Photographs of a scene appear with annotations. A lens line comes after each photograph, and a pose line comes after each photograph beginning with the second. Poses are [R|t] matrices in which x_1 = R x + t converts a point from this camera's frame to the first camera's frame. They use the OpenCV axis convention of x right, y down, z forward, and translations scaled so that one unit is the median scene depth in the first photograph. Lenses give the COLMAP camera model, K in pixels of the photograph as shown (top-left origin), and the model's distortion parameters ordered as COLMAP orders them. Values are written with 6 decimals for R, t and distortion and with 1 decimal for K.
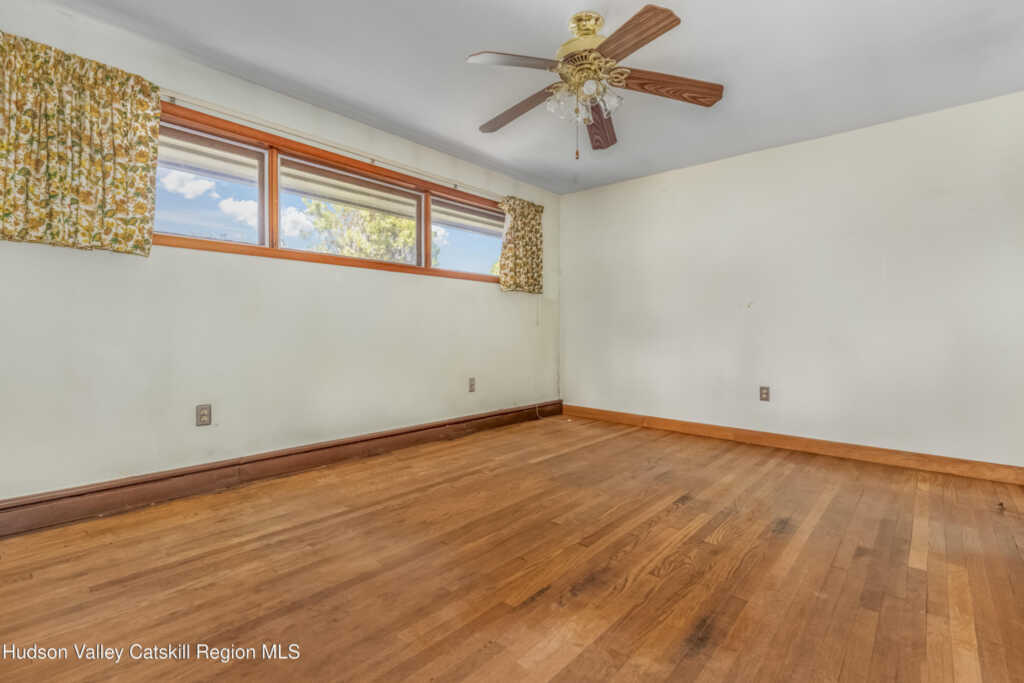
lens RADIAL K [[470.2, 0, 512.3], [0, 470.2, 341.0], [0, 0, 1]] dist [0.008086, 0.000795]
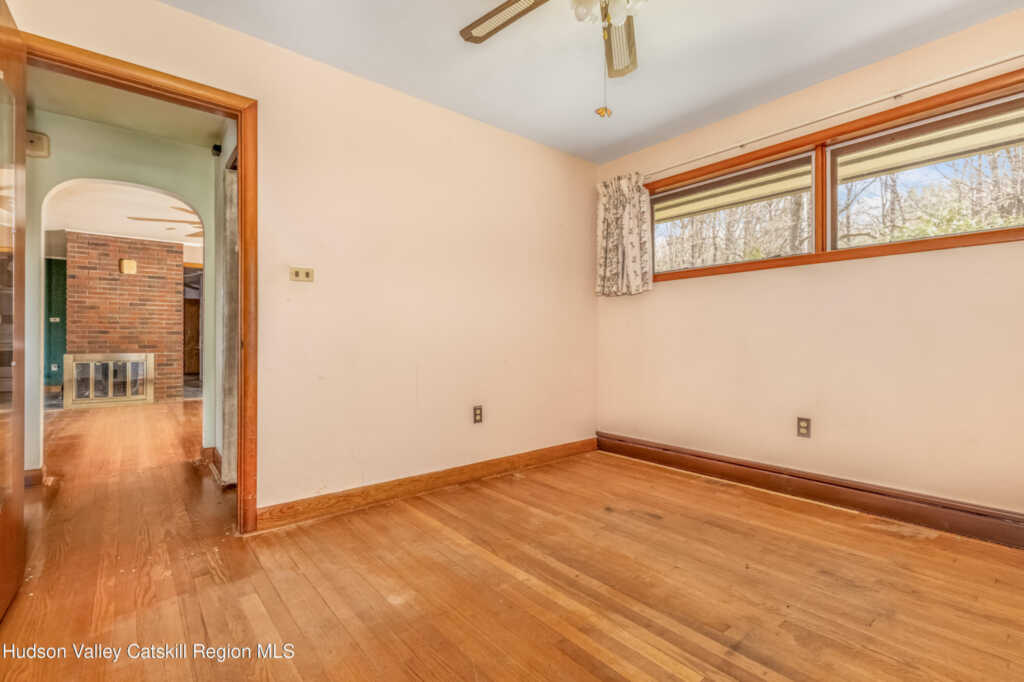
lens RADIAL K [[470.2, 0, 512.0], [0, 470.2, 338.8], [0, 0, 1]] dist [0.008086, 0.000795]
pose [[-0.145759, -0.010699, -0.989262, 0.719926], [-0.021768, 0.999734, -0.007604, -0.010367], [0.989081, 0.020426, -0.145953, 0.786646]]
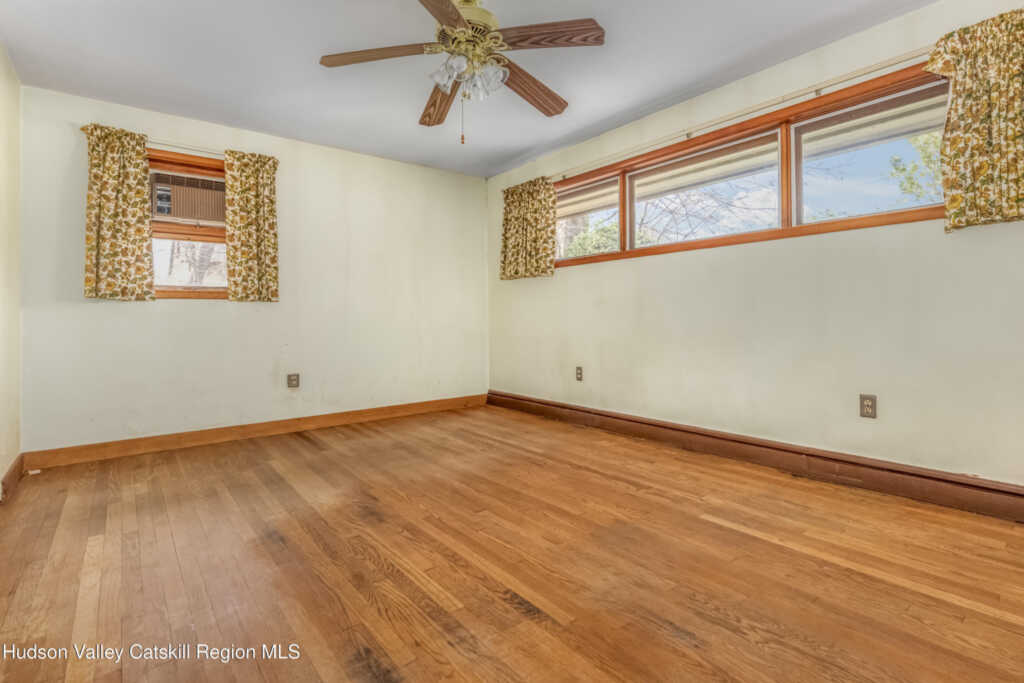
lens RADIAL K [[494.3, 0, 512.3], [0, 494.3, 317.4], [0, 0, 1]] dist [0.013628, -0.000079]
pose [[-0.171737, -0.002080, -0.985141, 1.037202], [-0.009643, 0.999953, -0.000430, -0.021229], [0.985096, 0.009425, -0.171749, 1.160917]]
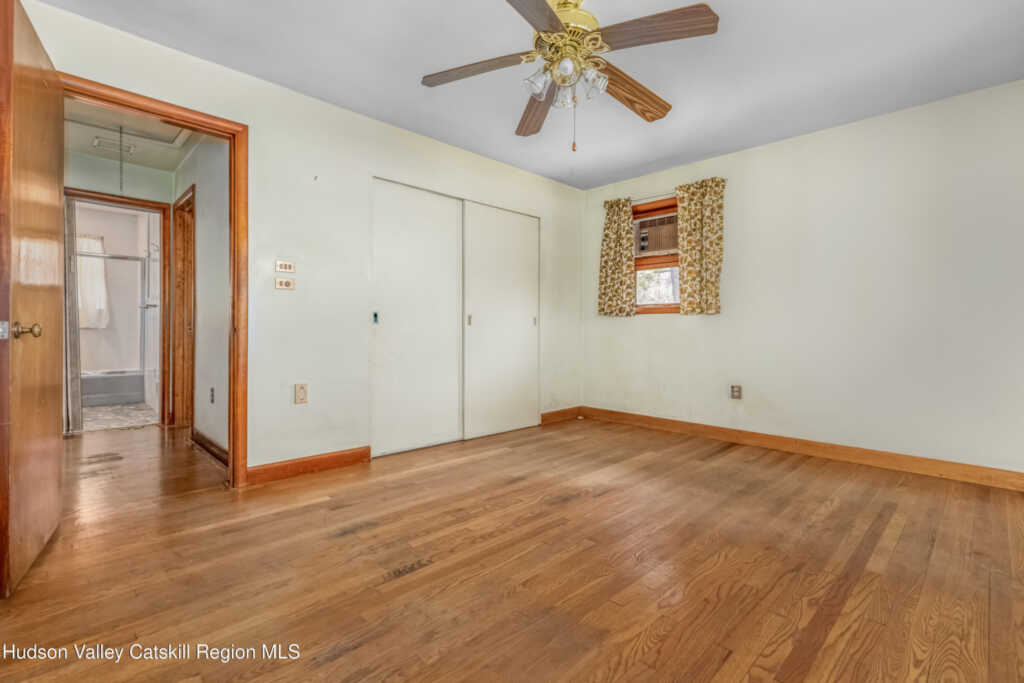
lens RADIAL K [[470.2, 0, 509.1], [0, 470.2, 336.4], [0, 0, 1]] dist [0.008086, 0.000795]
pose [[-0.997521, -0.013296, 0.069097, 0.180622], [-0.010844, 0.999302, 0.035749, -0.039895], [-0.069524, 0.034911, -0.996969, 1.789405]]
